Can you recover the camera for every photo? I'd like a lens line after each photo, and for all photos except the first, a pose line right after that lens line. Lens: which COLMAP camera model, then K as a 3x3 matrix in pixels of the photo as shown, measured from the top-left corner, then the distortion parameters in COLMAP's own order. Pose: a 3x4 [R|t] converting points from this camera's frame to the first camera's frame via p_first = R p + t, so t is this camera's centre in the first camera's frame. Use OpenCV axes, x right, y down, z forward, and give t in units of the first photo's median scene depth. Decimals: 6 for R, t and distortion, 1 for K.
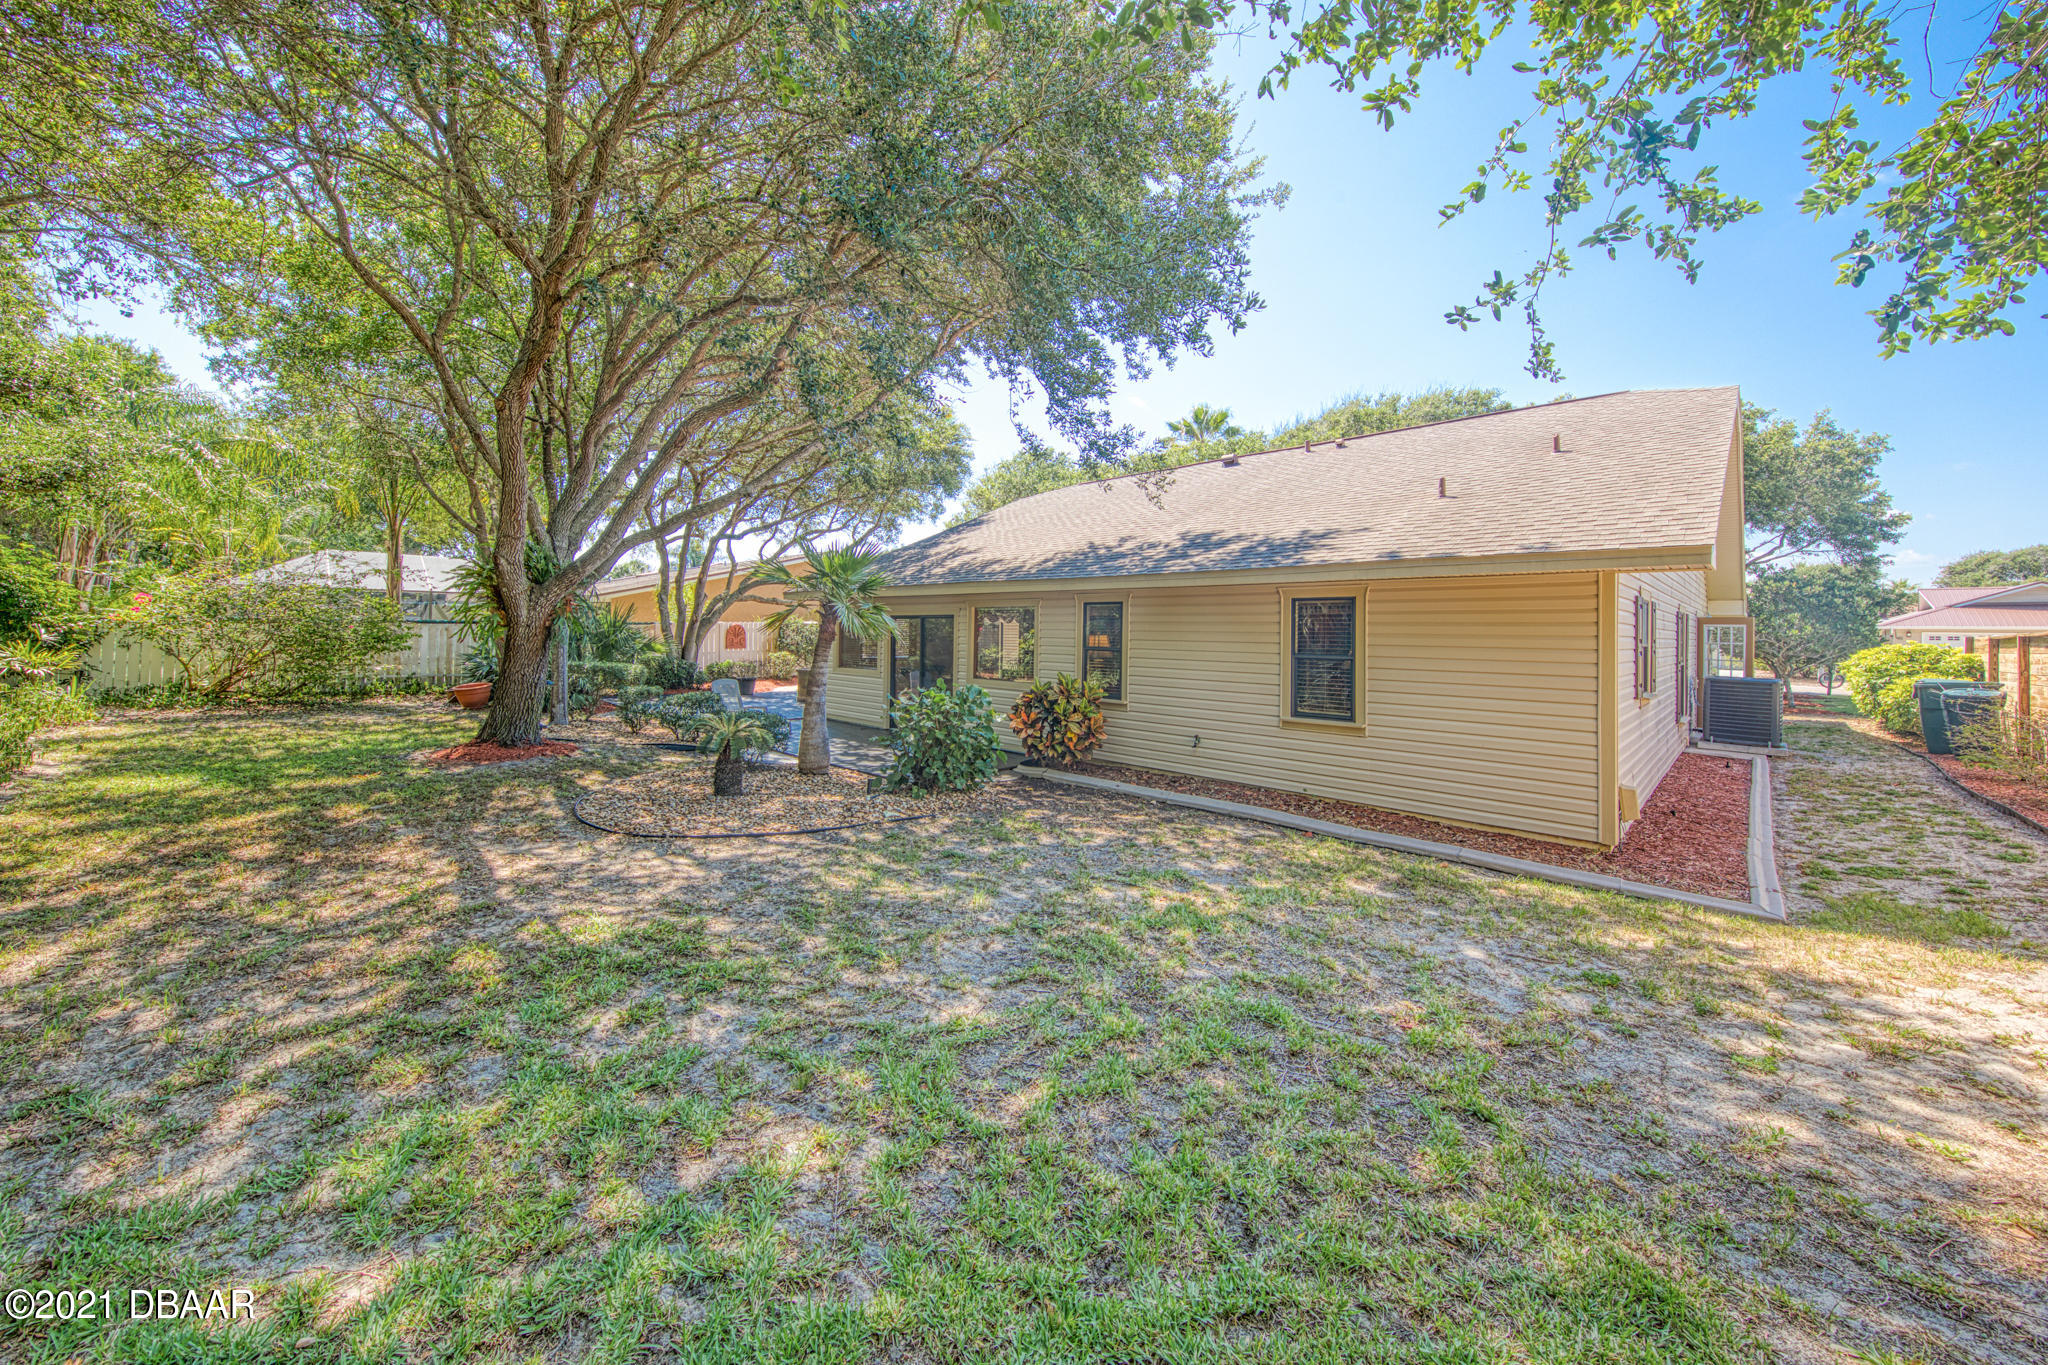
lens RADIAL K [[765.1, 0, 1051.1], [0, 765.1, 621.1], [0, 0, 1]] dist [0.003502, -0.000410]
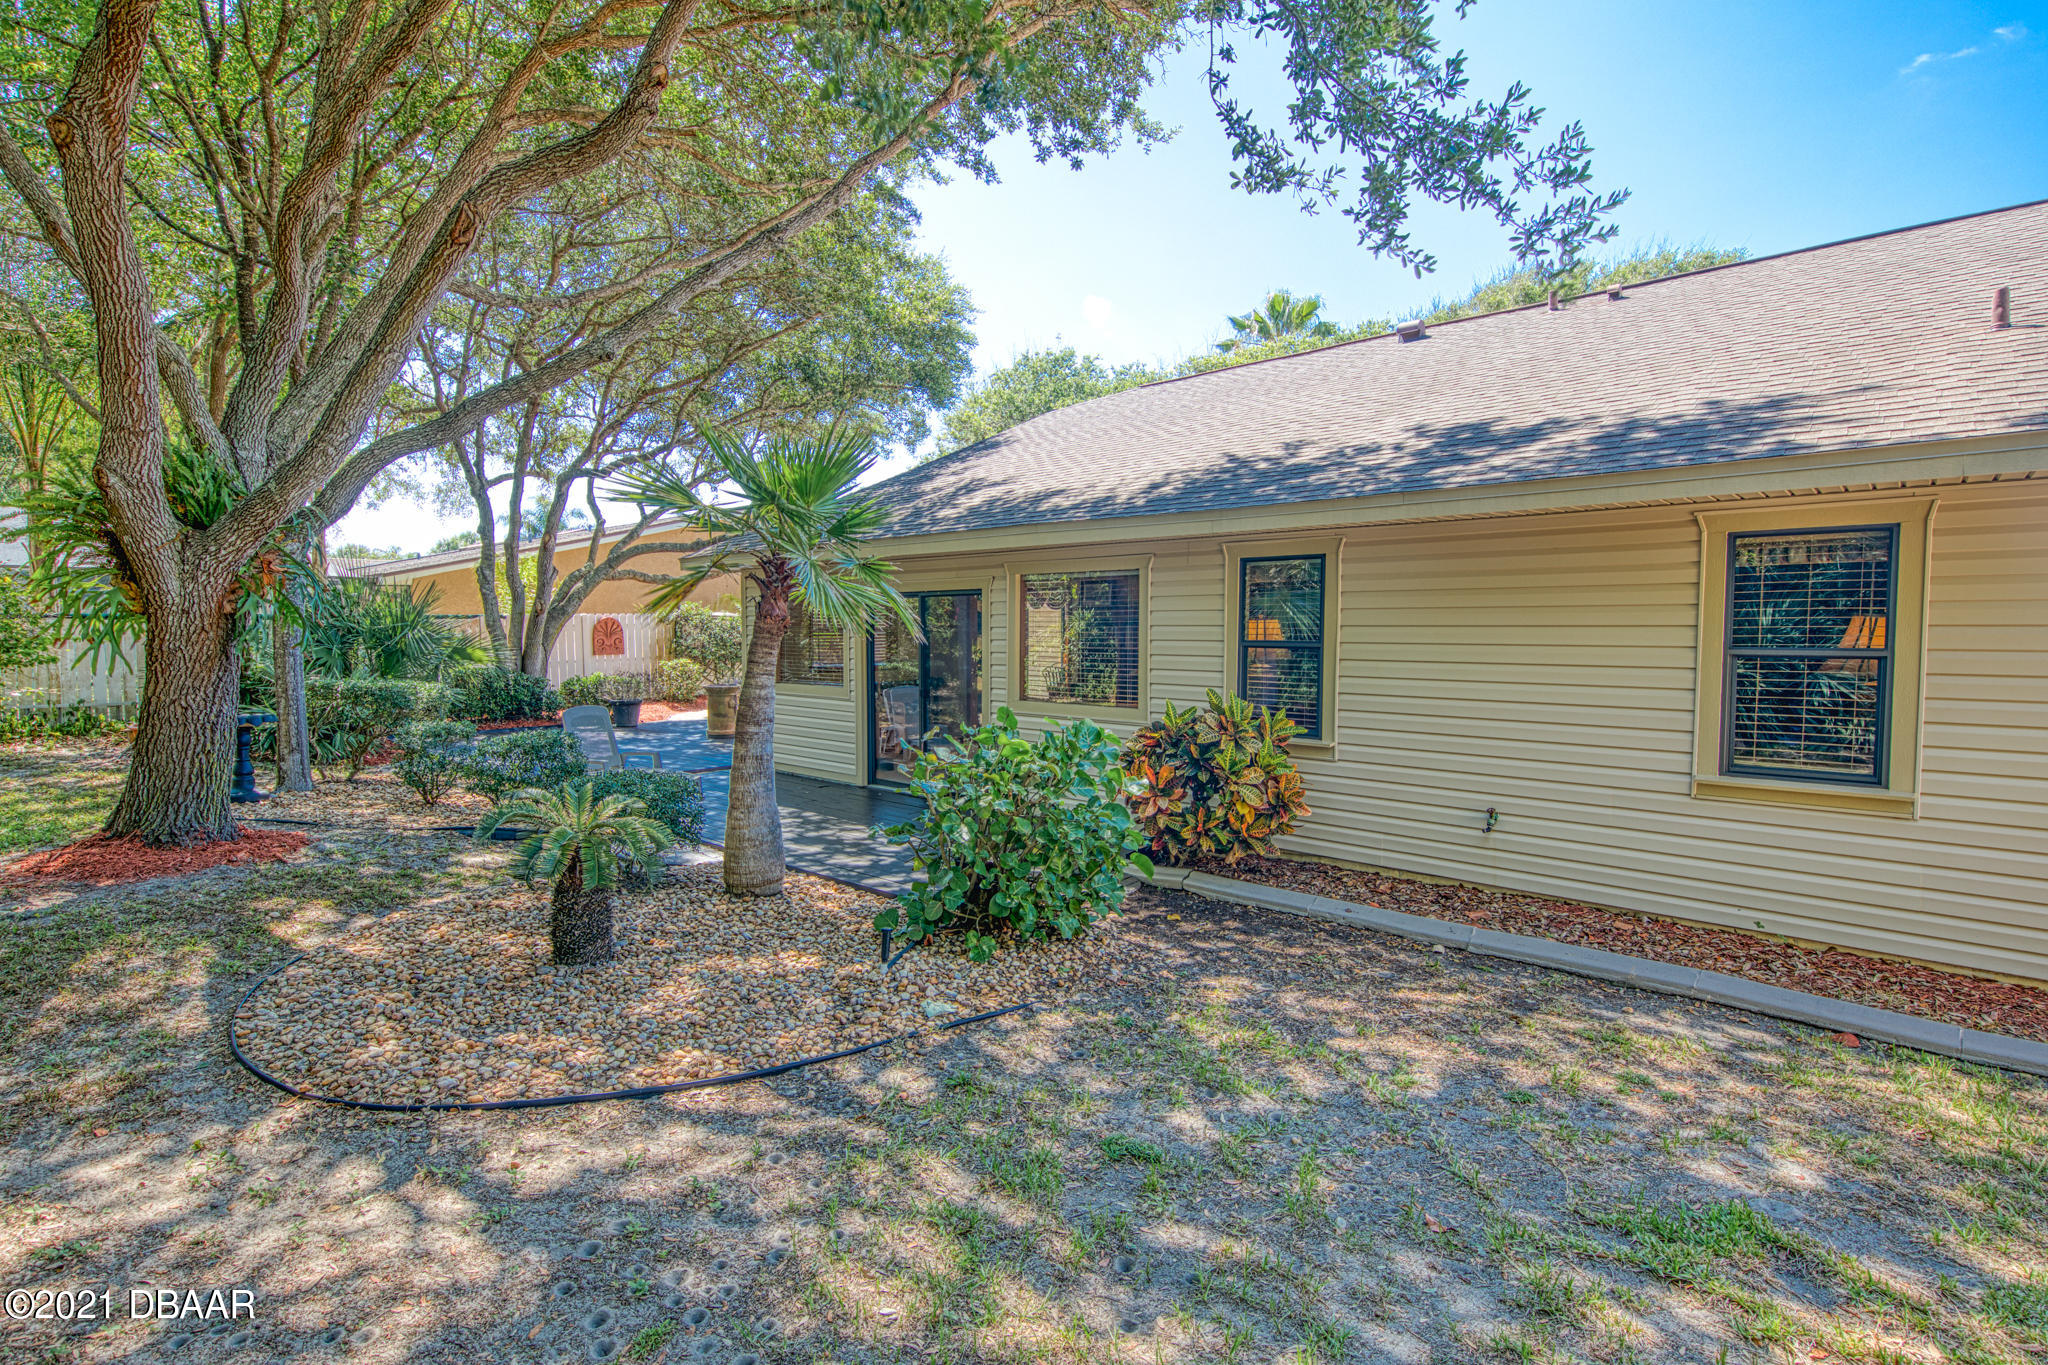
lens RADIAL K [[1005.5, 0, 1023.2], [0, 1005.5, 684.1], [0, 0, 1]] dist [0.003301, -0.000239]
pose [[0.999894, -0.012468, -0.007481, -0.105111], [0.012946, 0.997623, 0.067675, 0.014070], [0.006620, -0.067764, 0.997679, 0.289760]]
